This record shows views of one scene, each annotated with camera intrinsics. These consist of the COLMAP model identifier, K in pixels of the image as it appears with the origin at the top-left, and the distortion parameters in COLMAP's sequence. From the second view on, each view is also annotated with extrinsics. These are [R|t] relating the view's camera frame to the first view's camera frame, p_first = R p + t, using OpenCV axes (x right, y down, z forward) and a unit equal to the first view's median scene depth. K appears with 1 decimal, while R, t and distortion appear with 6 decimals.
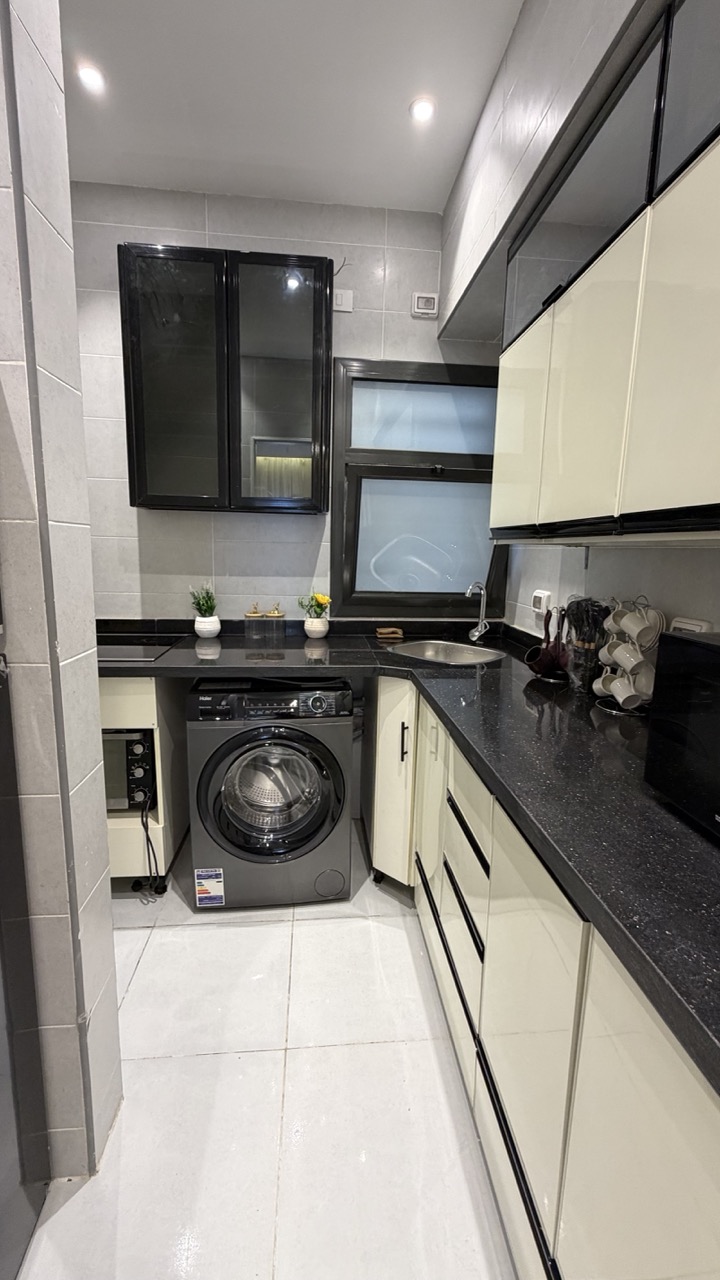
lens RADIAL K [[512.7, 0, 357.0], [0, 512.7, 634.3], [0, 0, 1]] dist [-0.000018, 0.000507]
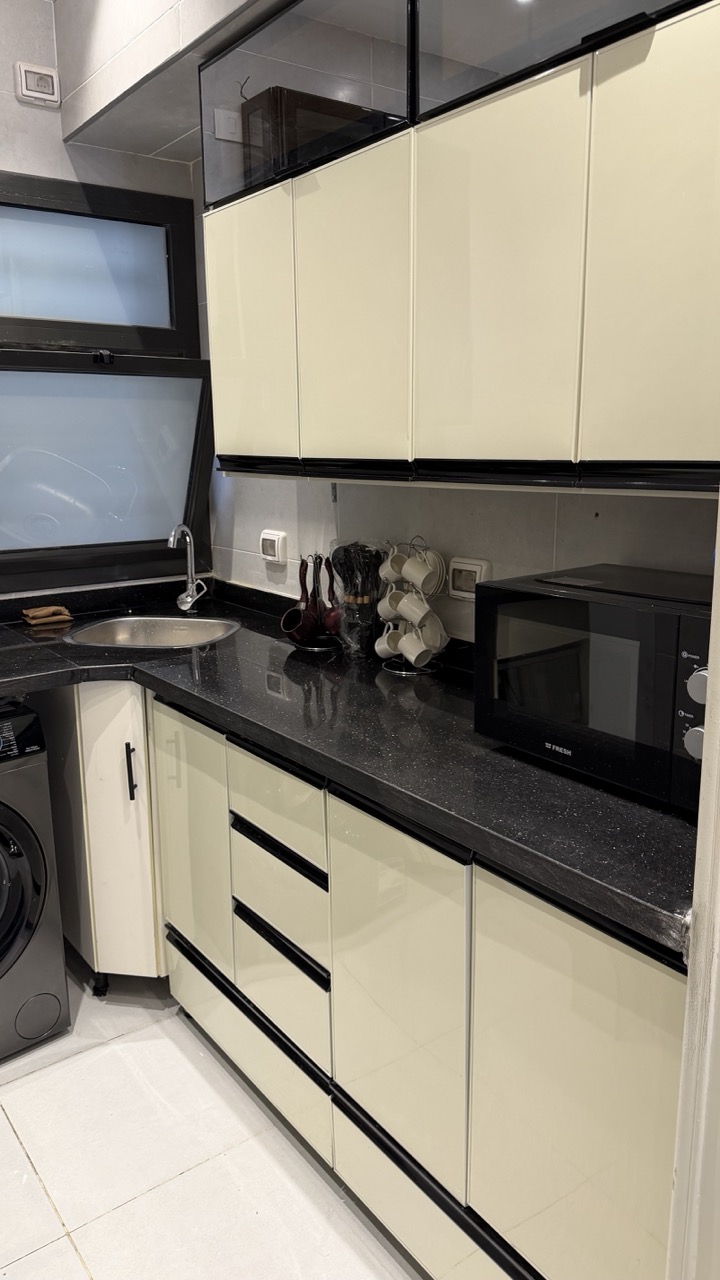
lens RADIAL K [[899.9, 0, 350.3], [0, 899.9, 631.7], [0, 0, 1]] dist [0.087424, -0.124705]
pose [[0.849992, -0.143031, 0.507007, -0.244973], [0.117904, 0.989672, 0.081529, -0.038025], [-0.513432, -0.009521, 0.858077, -0.183144]]
